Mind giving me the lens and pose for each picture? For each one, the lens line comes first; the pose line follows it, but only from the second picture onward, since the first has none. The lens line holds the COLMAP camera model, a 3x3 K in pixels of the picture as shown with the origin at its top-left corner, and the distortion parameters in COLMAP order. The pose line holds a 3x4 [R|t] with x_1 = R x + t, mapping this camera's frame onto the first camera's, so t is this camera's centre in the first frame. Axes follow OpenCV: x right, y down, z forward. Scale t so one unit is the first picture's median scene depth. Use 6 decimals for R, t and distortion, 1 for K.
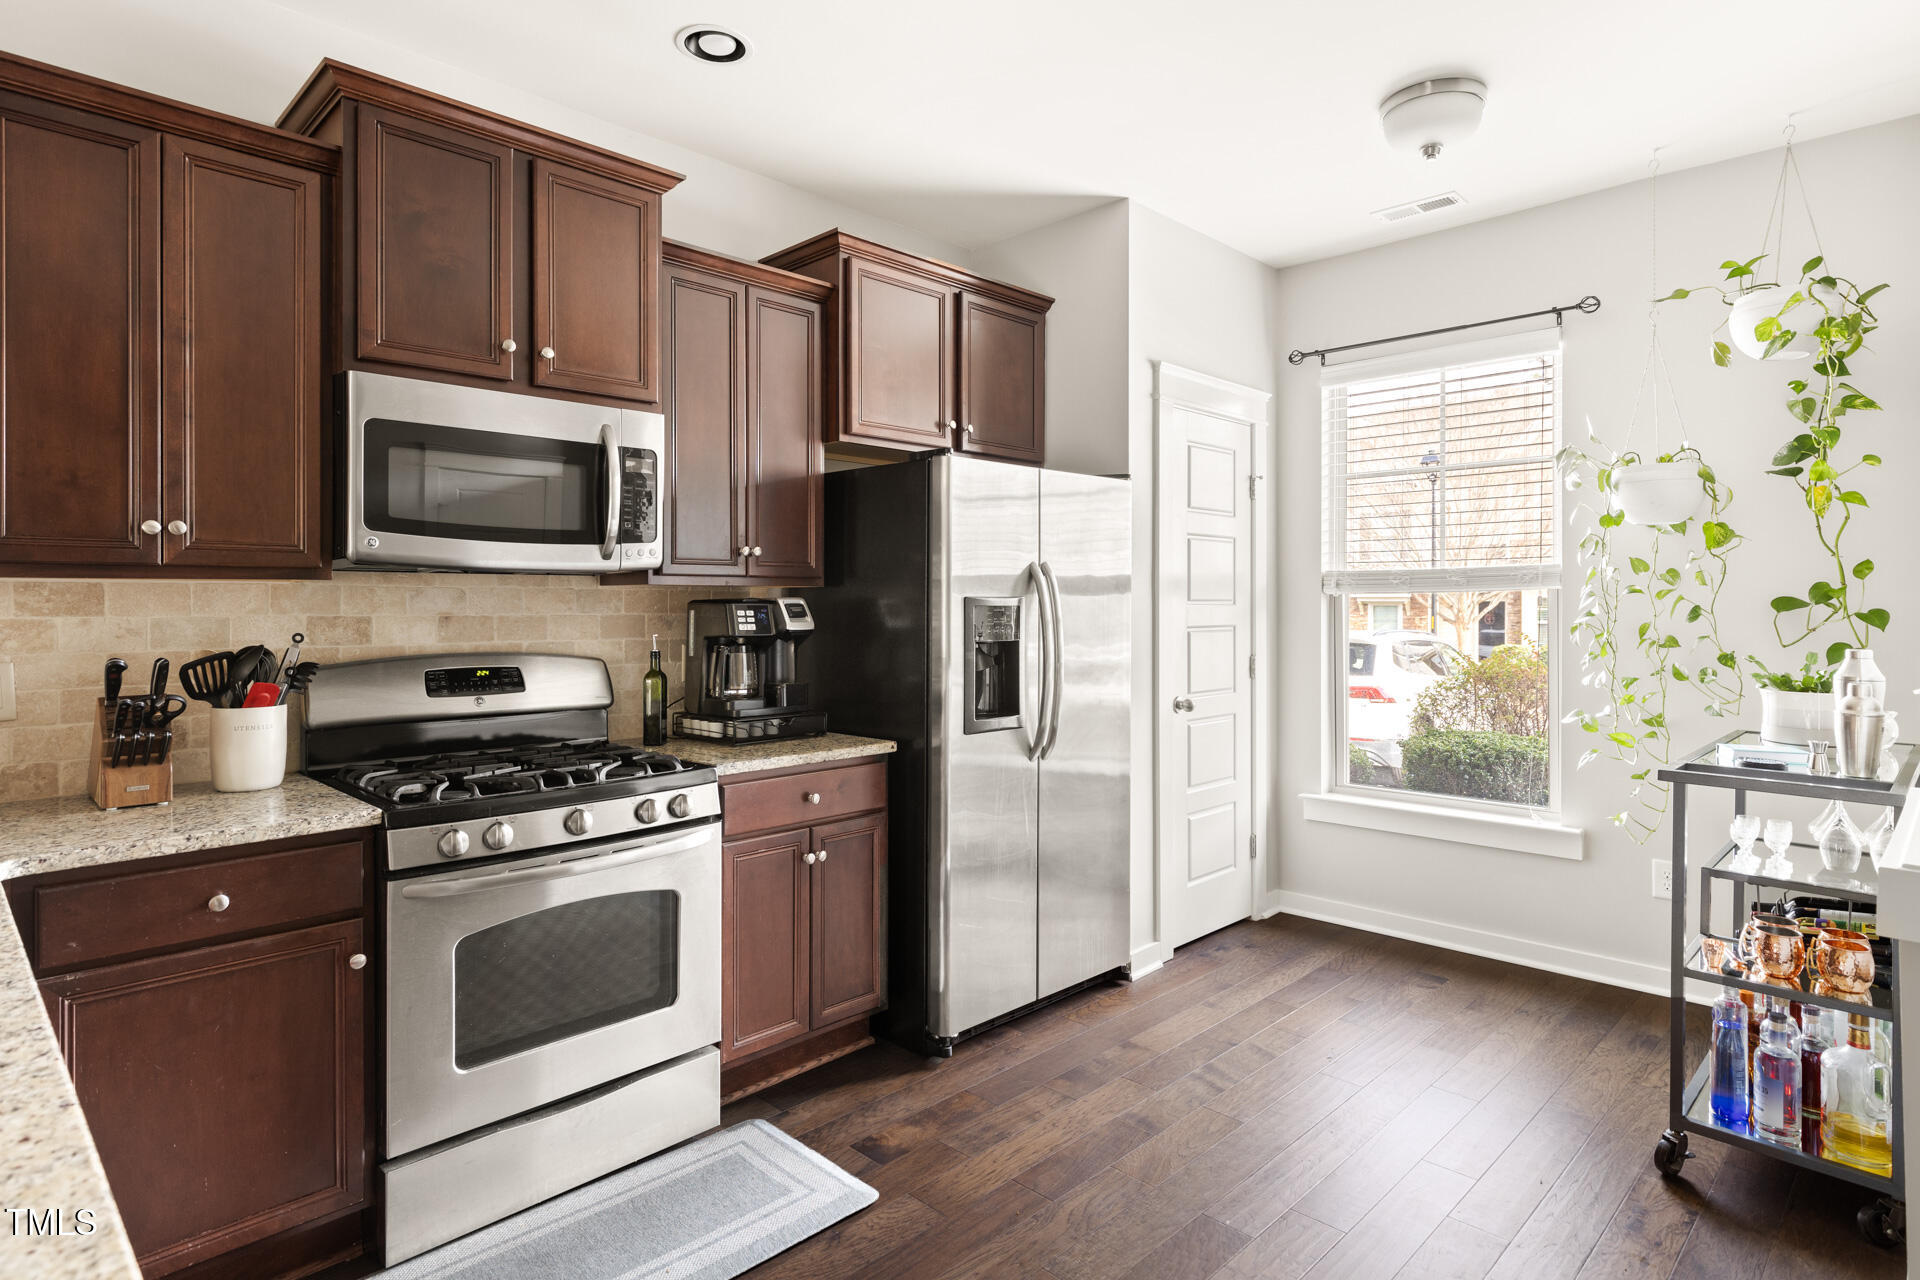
lens RADIAL K [[1033.6, 0, 975.8], [0, 1033.6, 604.3], [0, 0, 1]] dist [-0.002833, 0.000712]
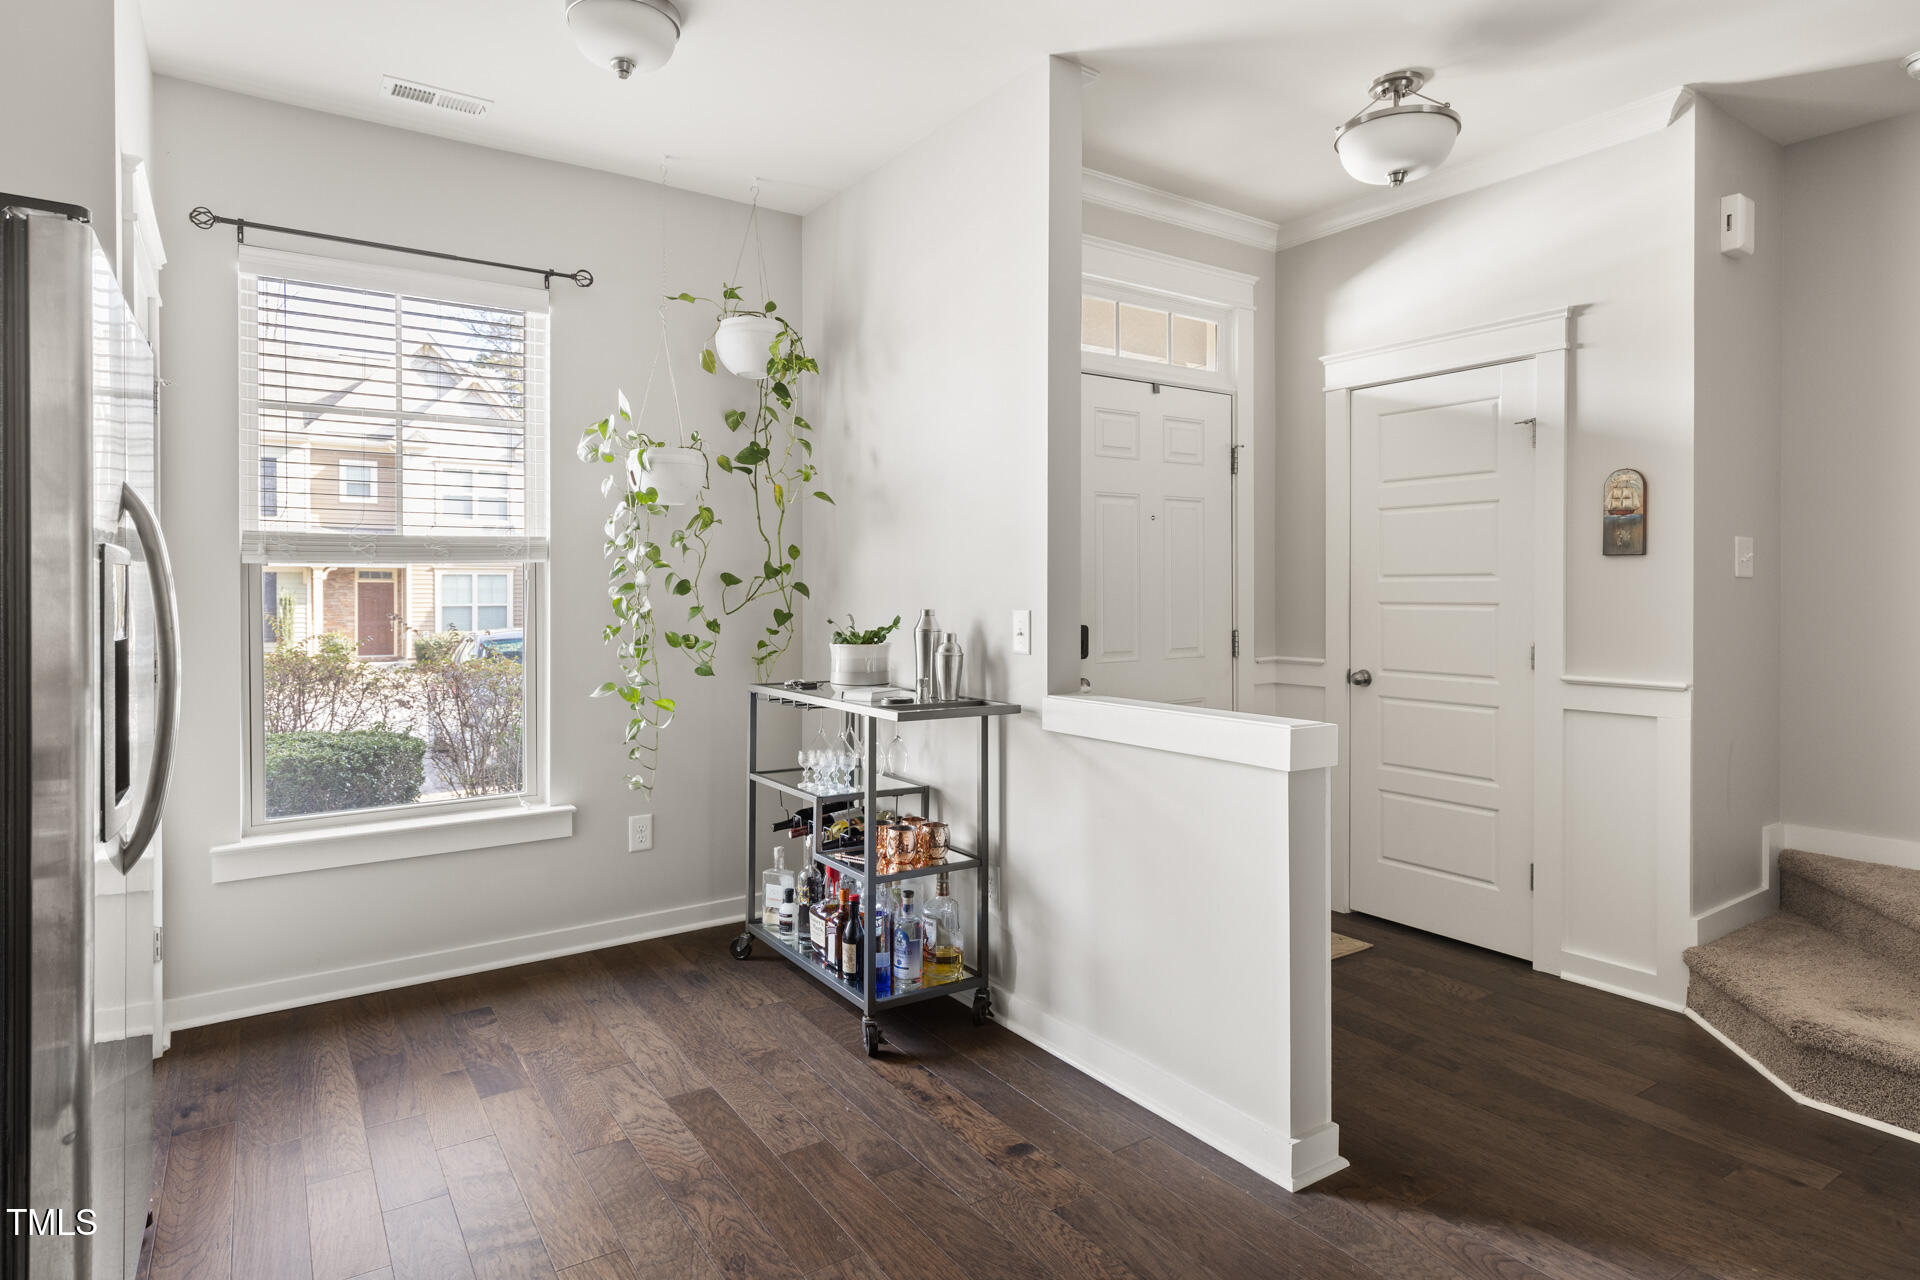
lens RADIAL K [[1033.6, 0, 960.6], [0, 1033.6, 598.7], [0, 0, 1]] dist [-0.002833, 0.000712]
pose [[0.206542, -0.008927, 0.978397, -0.355258], [0.001554, 0.999960, 0.008795, 0.013411], [-0.978436, -0.000296, 0.206548, 0.495853]]
